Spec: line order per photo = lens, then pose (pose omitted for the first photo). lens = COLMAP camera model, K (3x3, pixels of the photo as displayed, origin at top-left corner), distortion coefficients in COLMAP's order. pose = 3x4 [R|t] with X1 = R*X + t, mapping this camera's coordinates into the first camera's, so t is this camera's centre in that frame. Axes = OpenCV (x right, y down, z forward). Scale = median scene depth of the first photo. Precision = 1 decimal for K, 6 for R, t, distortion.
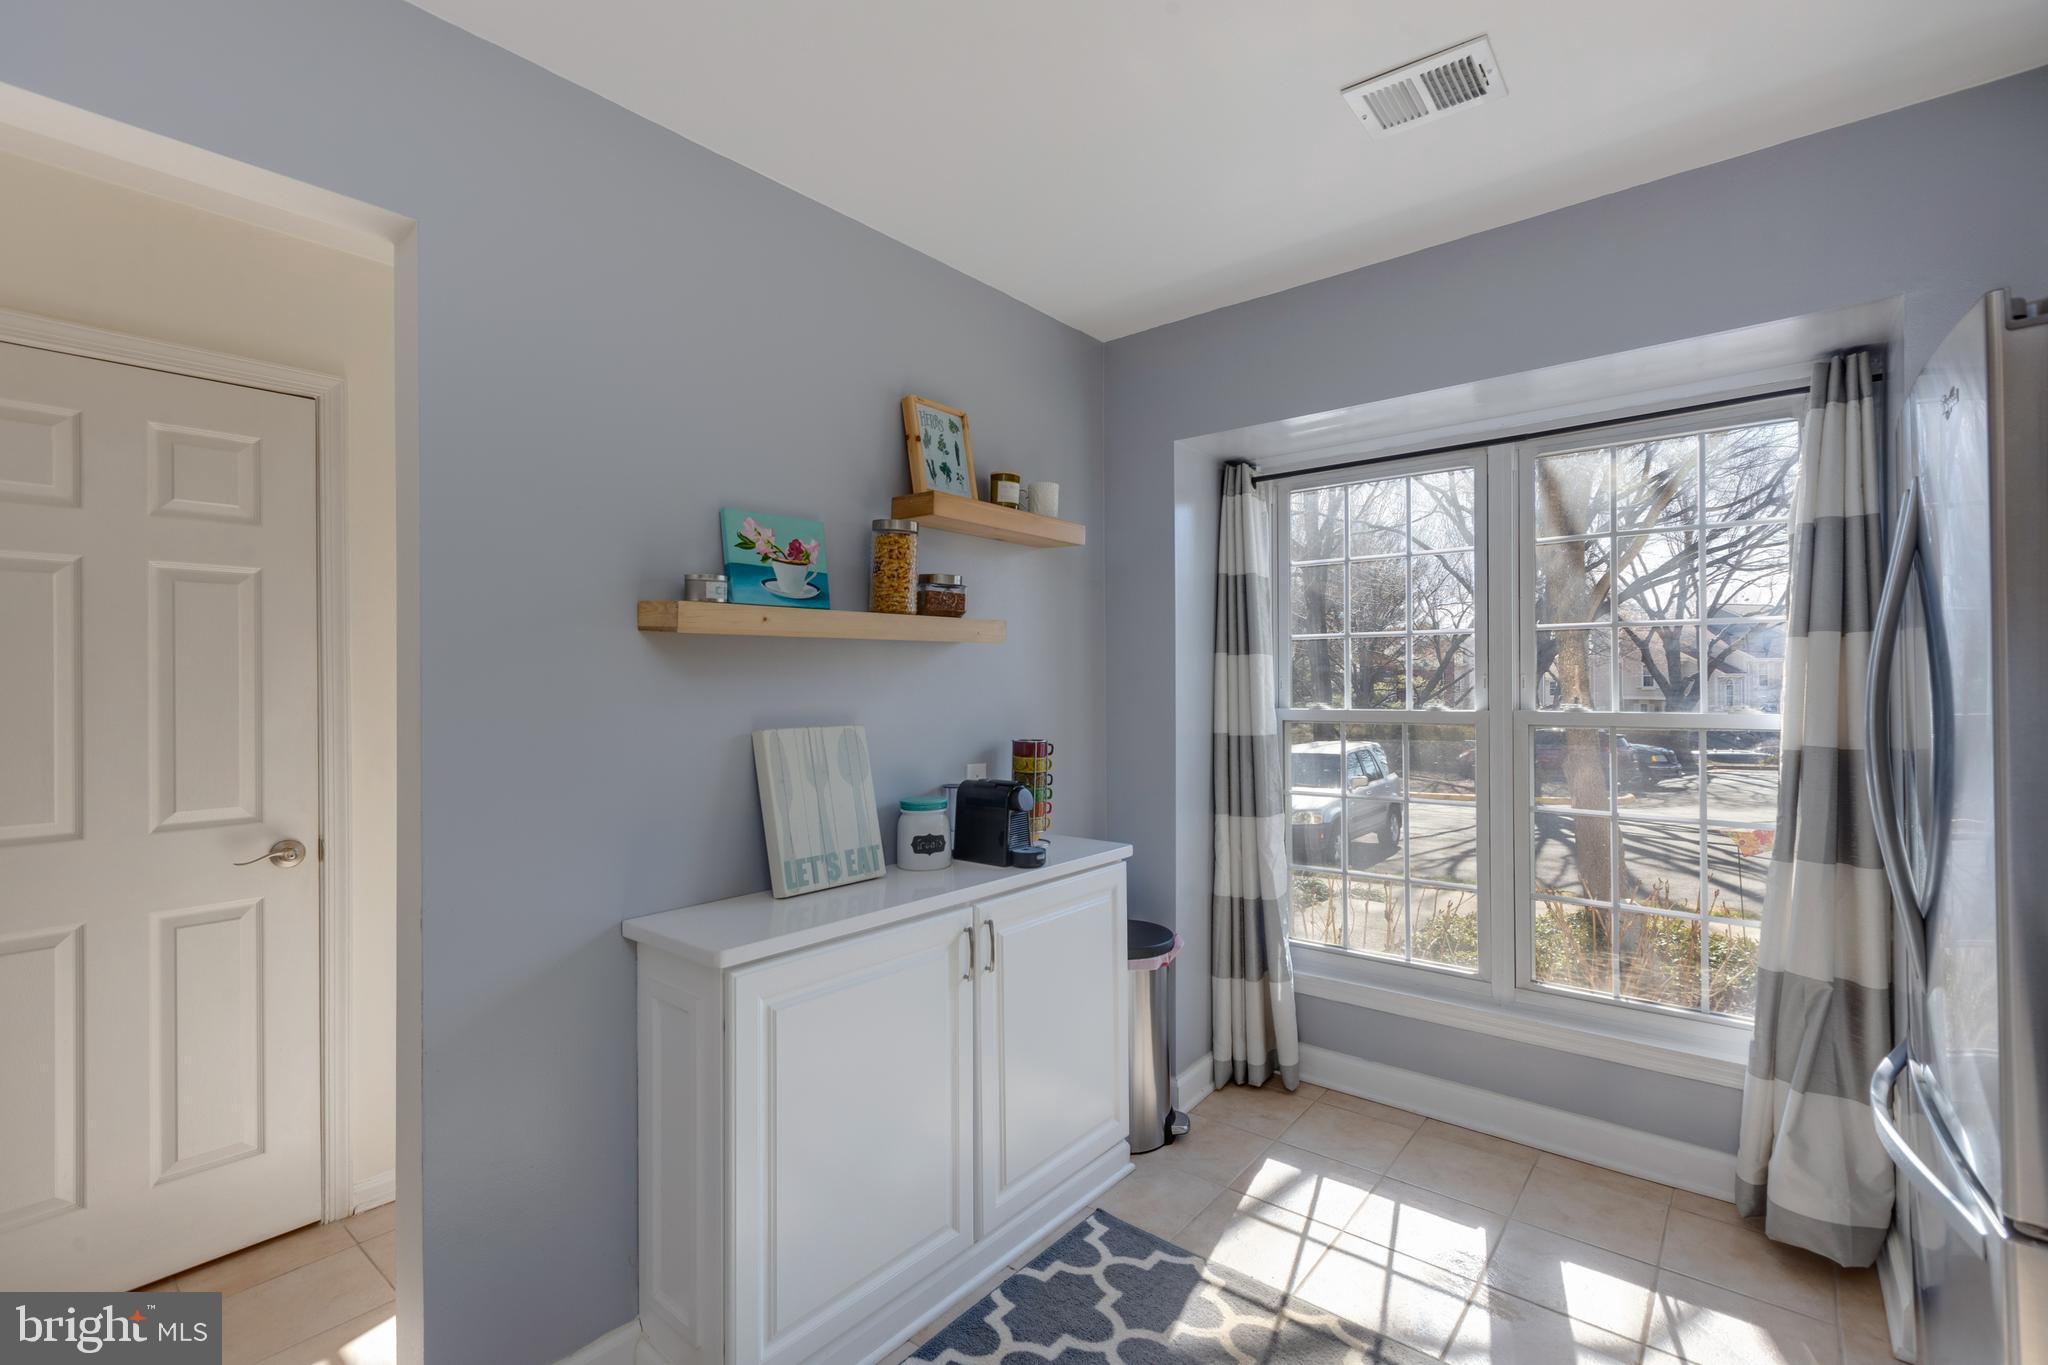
lens RADIAL K [[940.2, 0, 1054.4], [0, 940.2, 682.7], [0, 0, 1]] dist [0.001626, 0.000382]
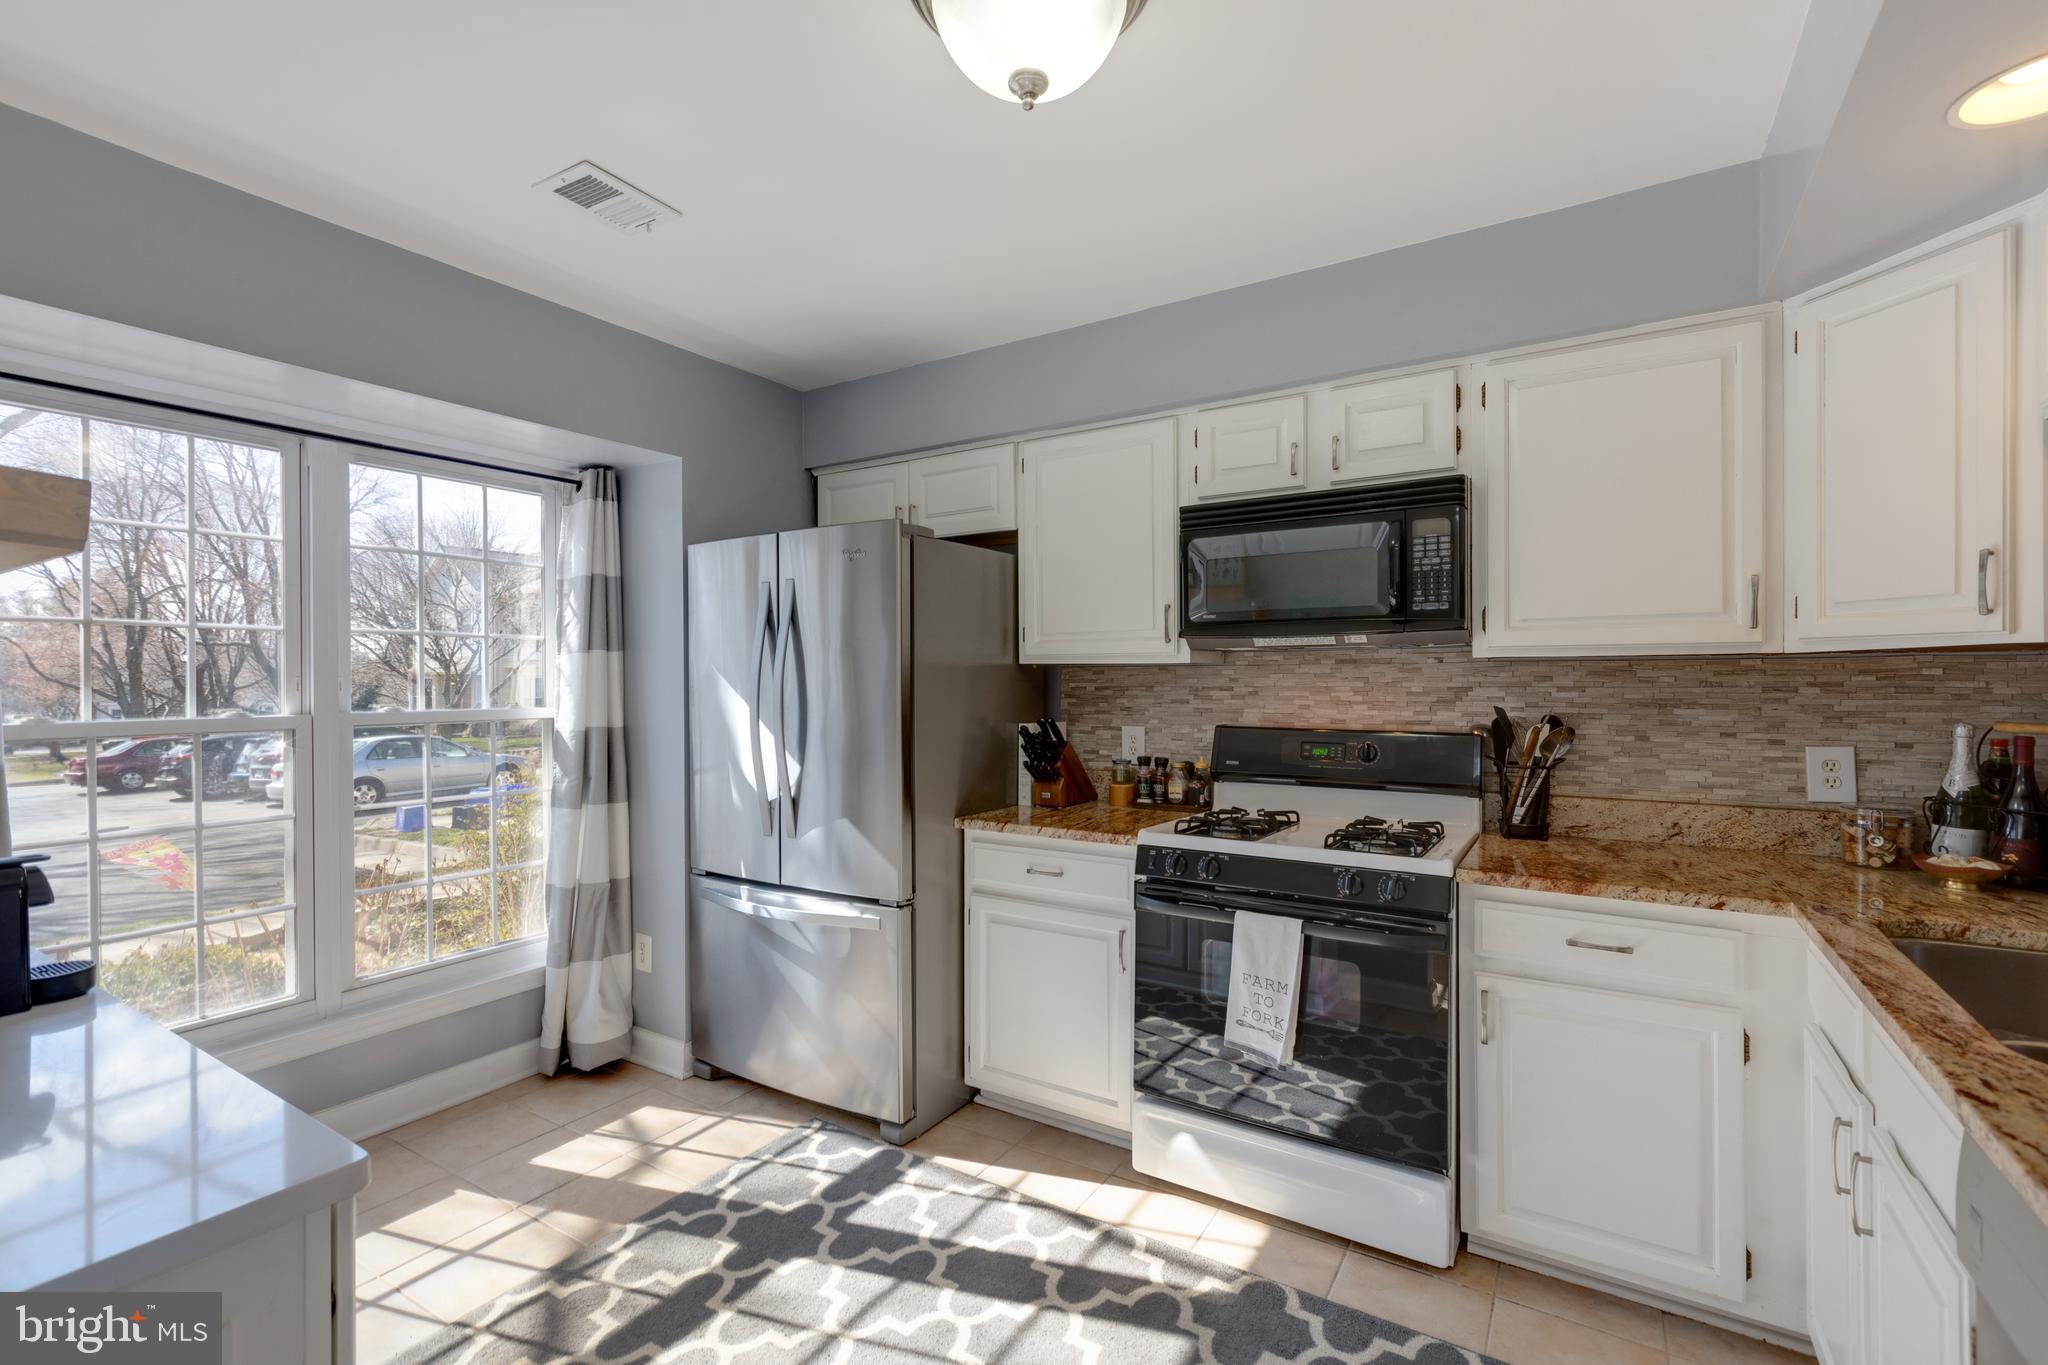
lens RADIAL K [[899.8, 0, 1029.5], [0, 899.8, 682.9], [0, 0, 1]] dist [-0.001420, 0.000122]
pose [[-0.135175, 0.002236, 0.990819, -0.657959], [0.002300, 0.999995, -0.001943, 0.001492], [-0.990819, 0.002017, -0.135180, 0.487485]]
